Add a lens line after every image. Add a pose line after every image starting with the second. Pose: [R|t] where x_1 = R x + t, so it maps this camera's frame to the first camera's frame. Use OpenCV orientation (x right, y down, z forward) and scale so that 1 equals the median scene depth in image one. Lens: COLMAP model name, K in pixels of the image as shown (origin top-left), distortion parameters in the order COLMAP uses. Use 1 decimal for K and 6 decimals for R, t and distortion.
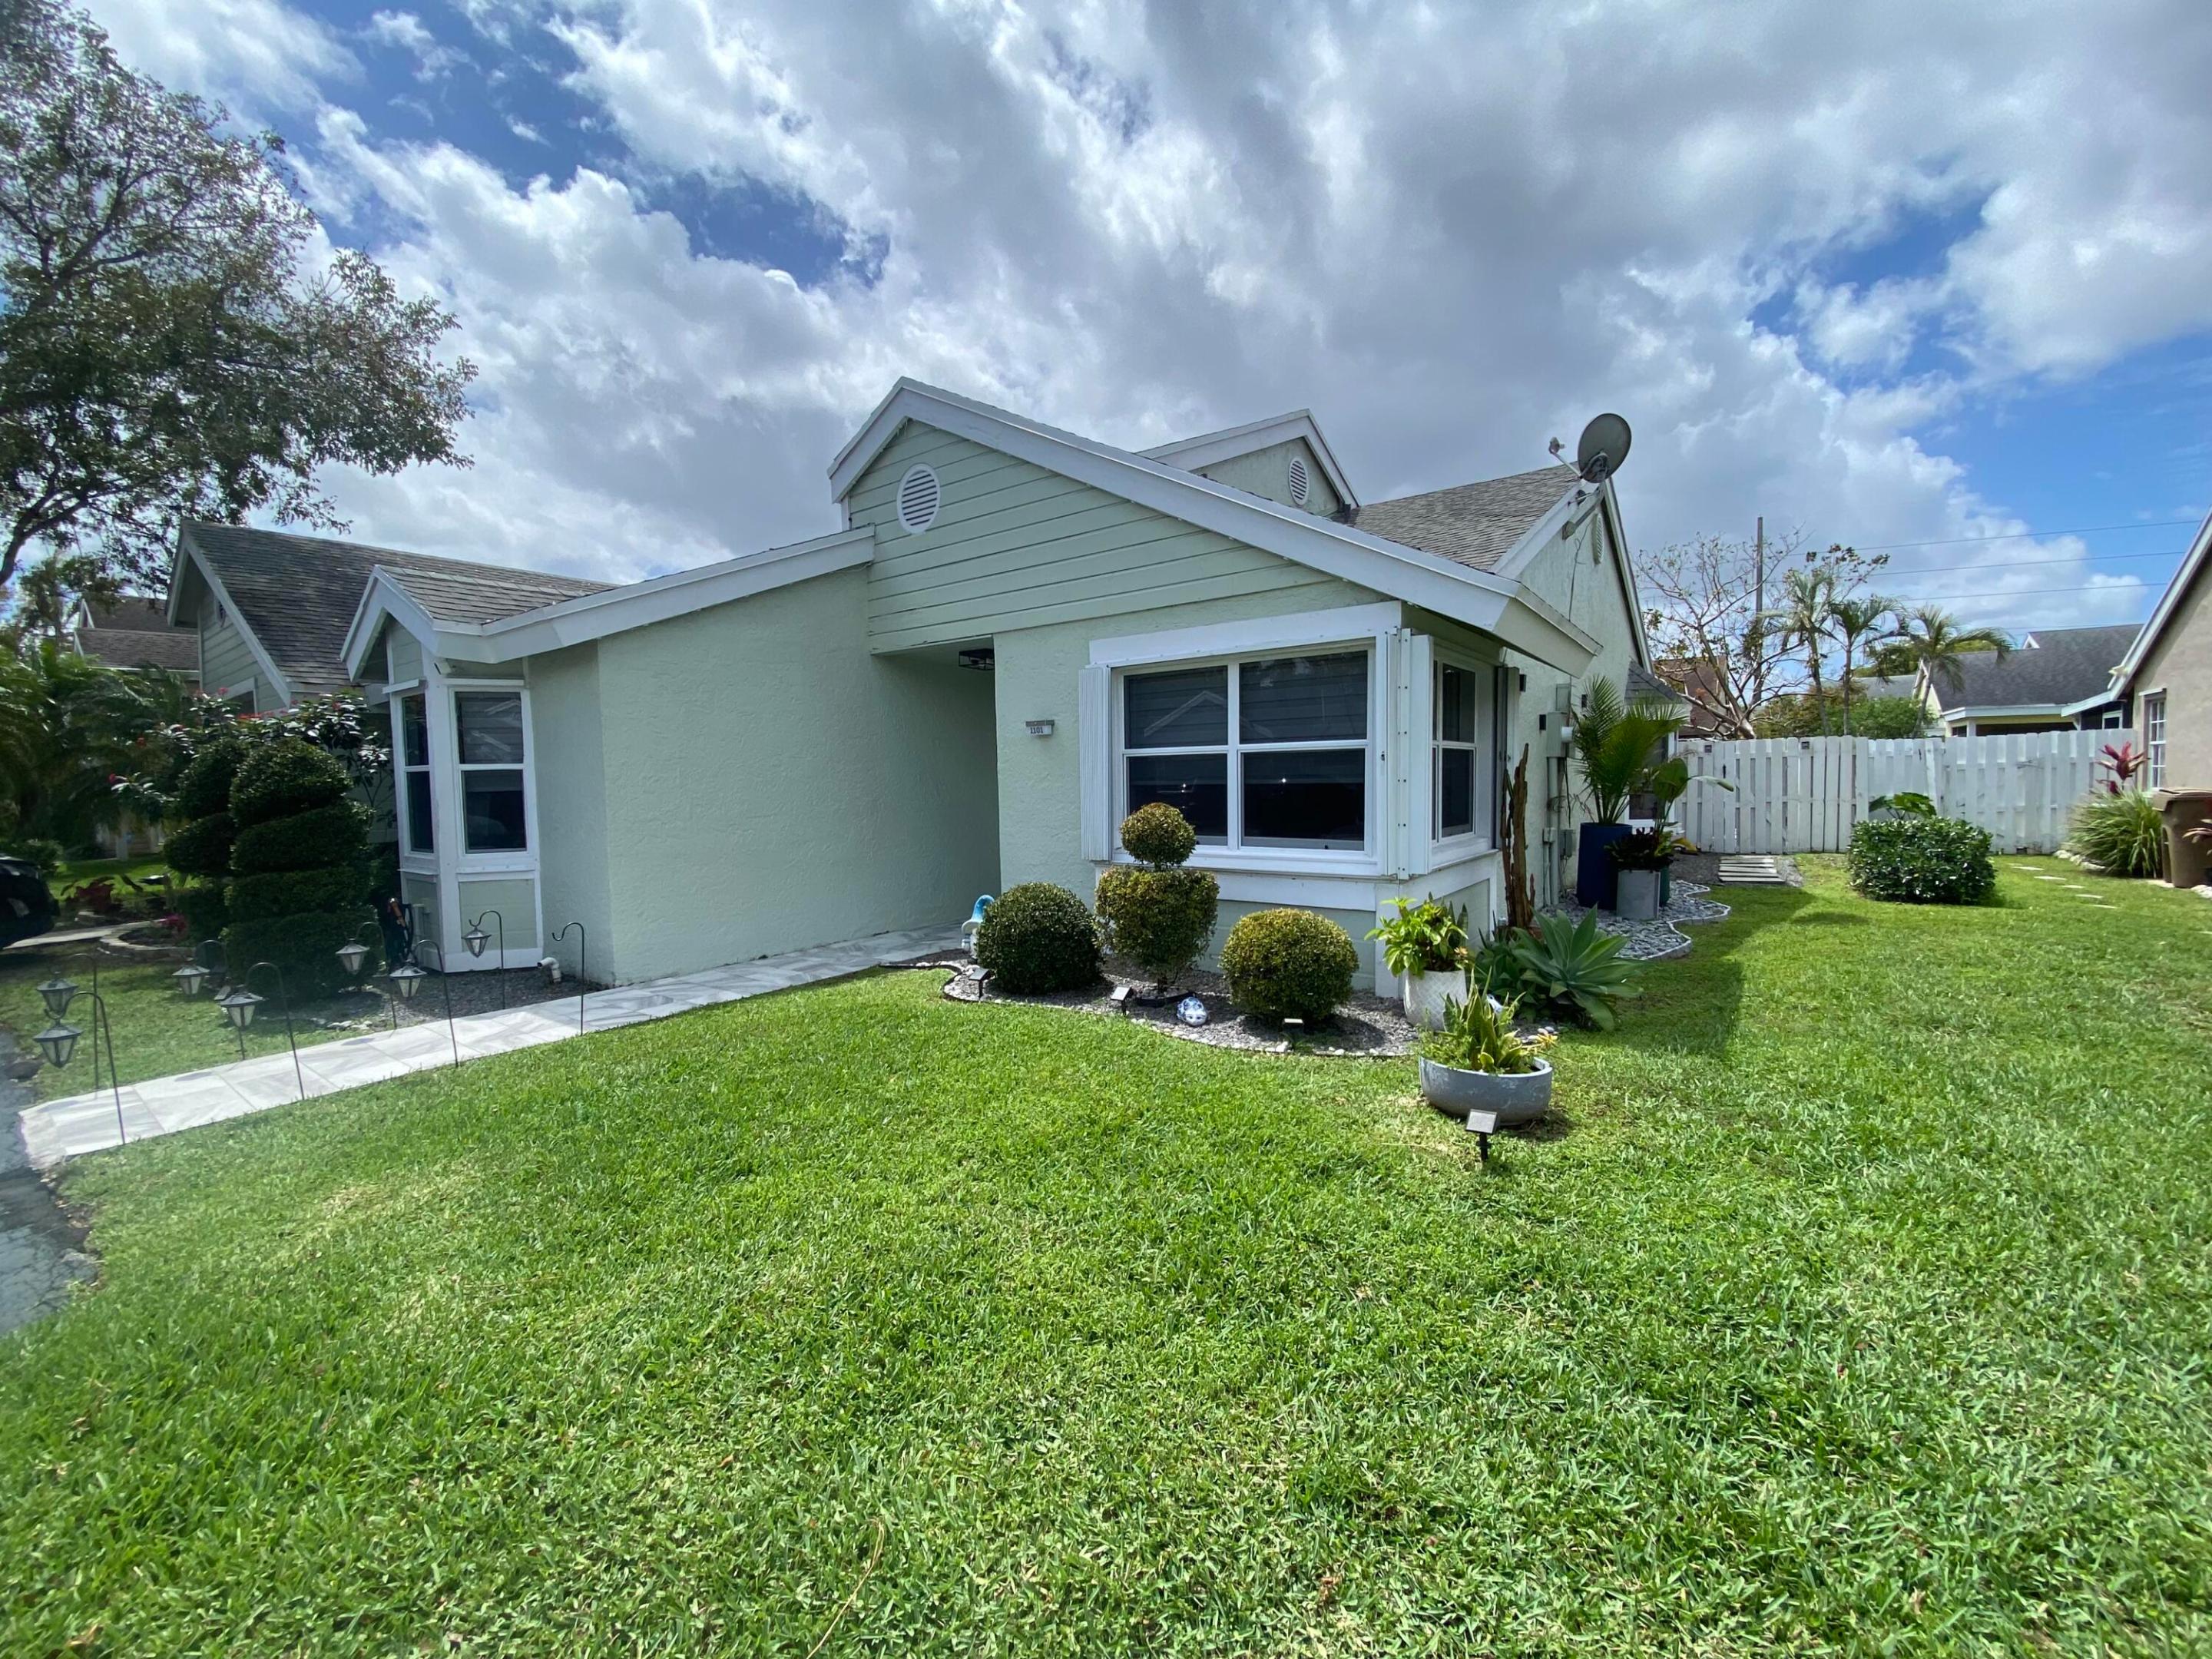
lens RADIAL K [[903.8, 0, 1103.4], [0, 903.8, 826.3], [0, 0, 1]] dist [-0.020556, -0.004019]
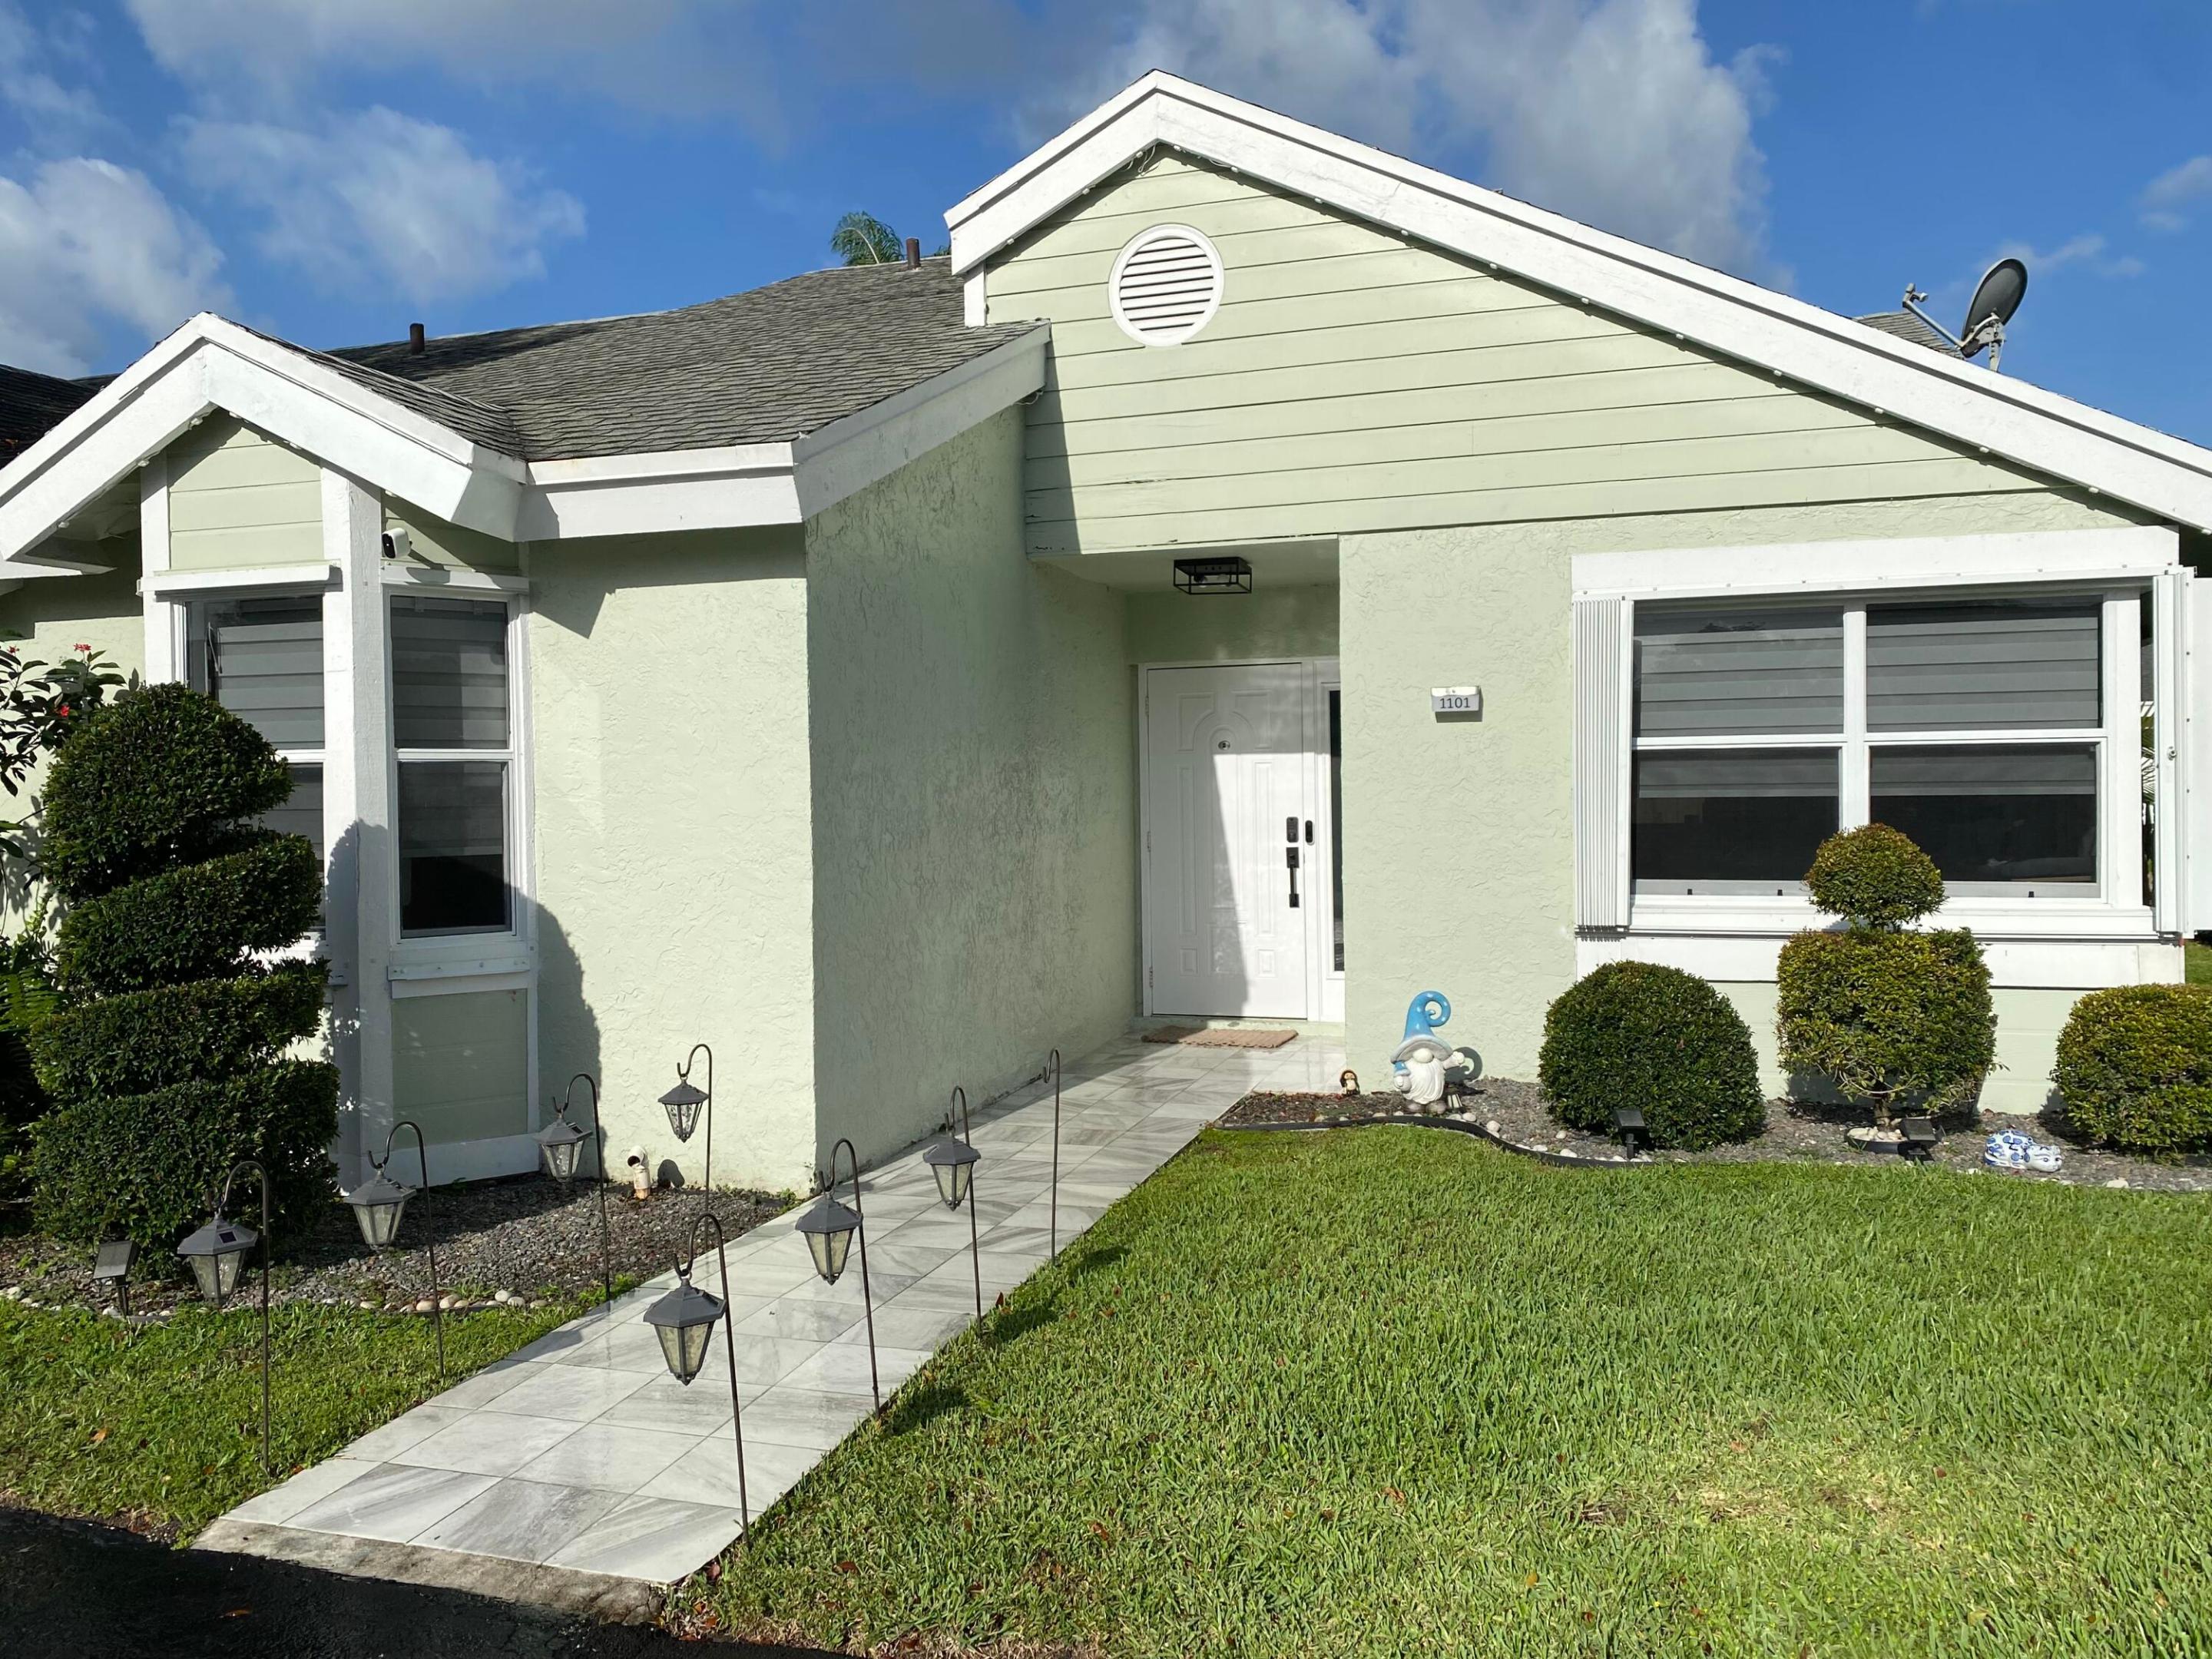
lens RADIAL K [[1687.7, 0, 1106.0], [0, 1687.7, 828.9], [0, 0, 1]] dist [-0.016895, -0.003963]
pose [[0.949888, -0.002554, 0.312580, -0.643149], [0.015676, 0.999098, -0.039473, 0.014121], [-0.312197, 0.042394, 0.949071, 0.042788]]
